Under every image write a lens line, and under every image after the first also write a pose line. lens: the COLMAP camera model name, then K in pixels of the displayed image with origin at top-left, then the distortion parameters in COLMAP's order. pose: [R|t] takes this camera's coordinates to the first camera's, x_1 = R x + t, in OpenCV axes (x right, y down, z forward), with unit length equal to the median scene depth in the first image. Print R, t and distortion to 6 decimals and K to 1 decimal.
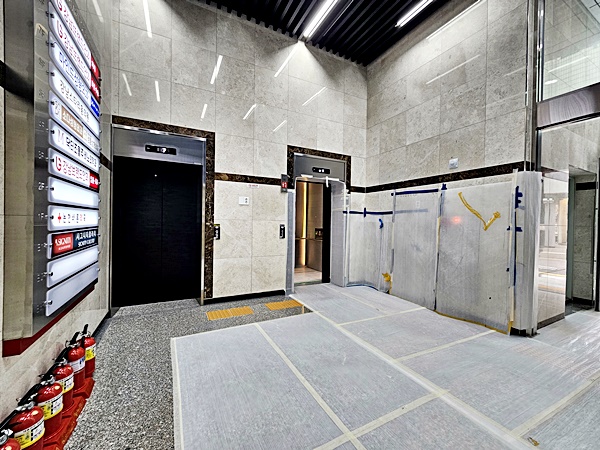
lens RADIAL K [[245.1, 0, 299.0], [0, 245.1, 223.9], [0, 0, 1]] dist [0.001940, -0.000493]
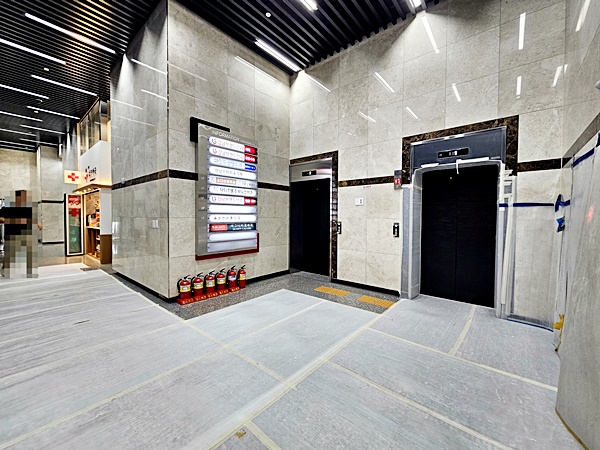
lens RADIAL K [[245.1, 0, 300.2], [0, 245.1, 224.0], [0, 0, 1]] dist [0.001940, -0.000493]
pose [[0.389001, 0.012892, -0.921147, 0.720820], [-0.008763, 0.999909, 0.010294, 0.000893], [0.921196, 0.004068, 0.389078, 0.300503]]
